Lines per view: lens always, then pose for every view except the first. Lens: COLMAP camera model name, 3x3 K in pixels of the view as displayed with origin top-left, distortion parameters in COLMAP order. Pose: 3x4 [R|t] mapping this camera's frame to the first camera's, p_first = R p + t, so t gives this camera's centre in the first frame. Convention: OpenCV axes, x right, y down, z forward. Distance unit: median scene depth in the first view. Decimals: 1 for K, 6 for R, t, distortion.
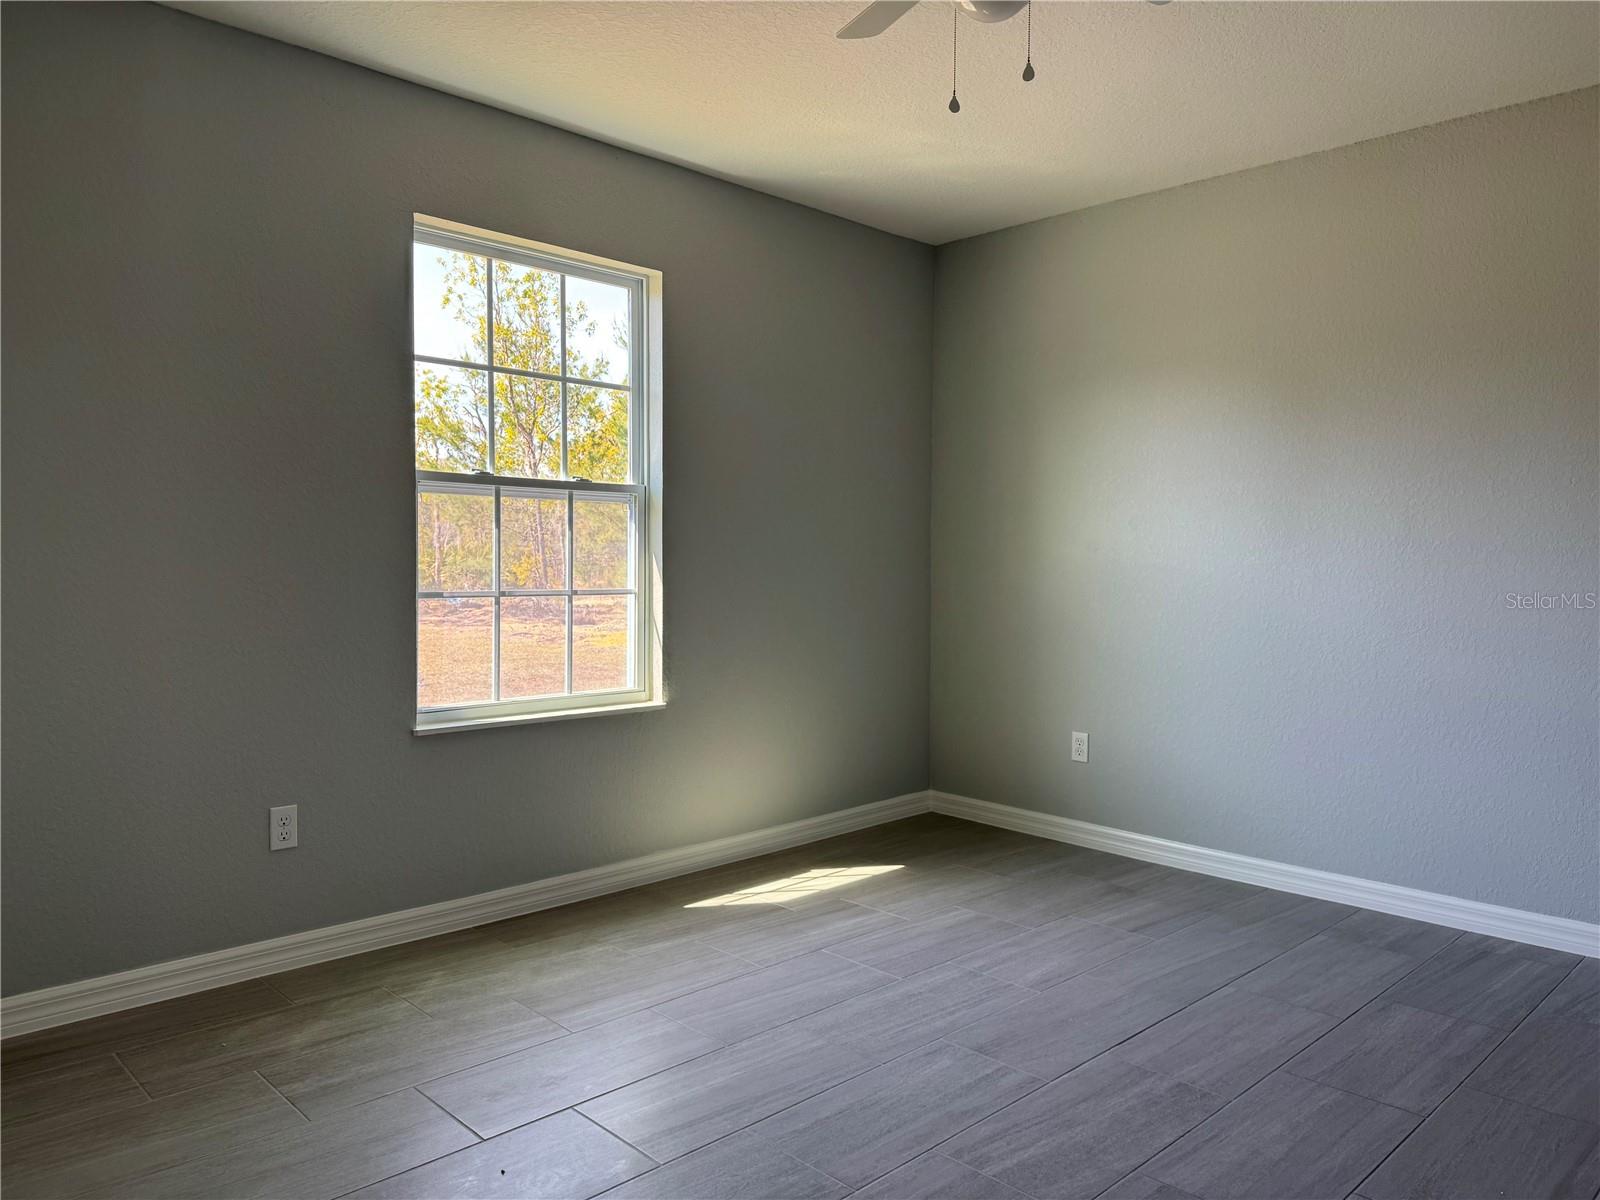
lens RADIAL K [[1236.9, 0, 736.1], [0, 1236.9, 544.9], [0, 0, 1]] dist [0.135877, -0.000840]
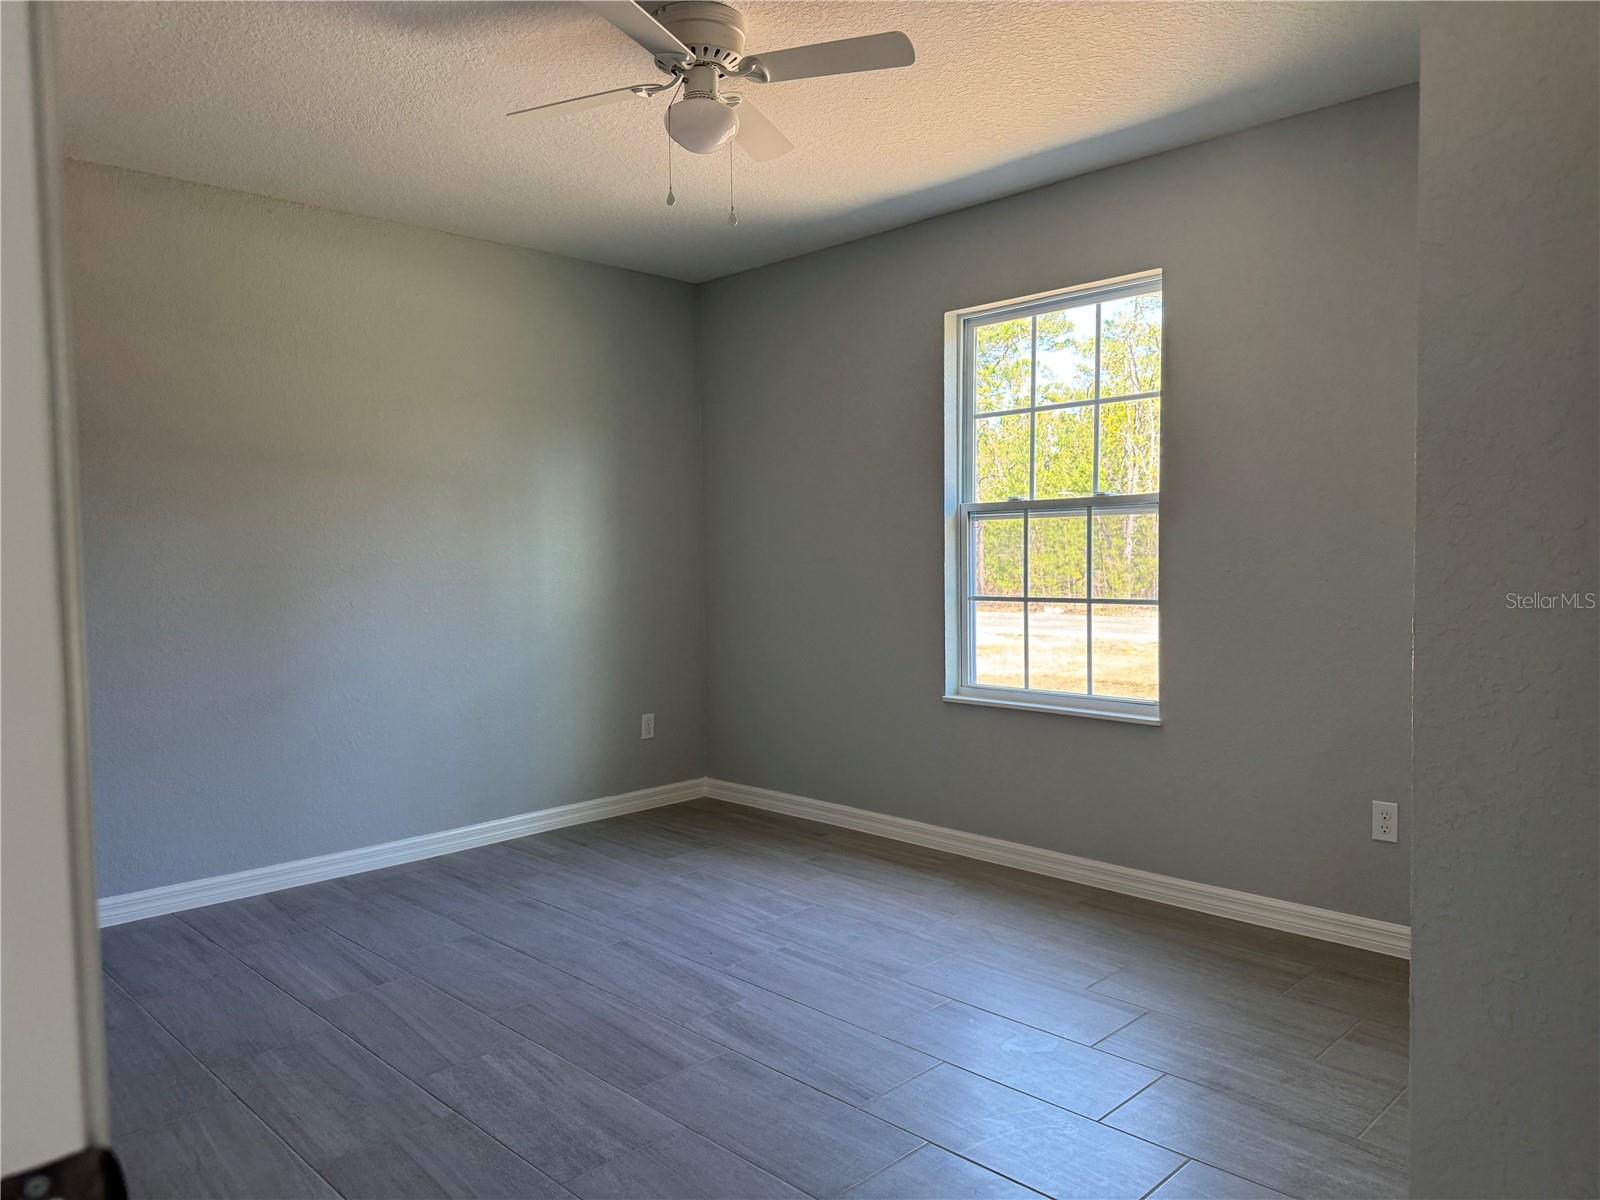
lens RADIAL K [[1117.7, 0, 797.4], [0, 1117.7, 593.7], [0, 0, 1]] dist [-0.003077, -0.000398]
pose [[-0.001834, 0.019412, -0.999810, 0.879540], [0.017539, 0.999658, 0.019377, 0.009409], [0.999844, -0.017500, -0.002174, 0.788051]]
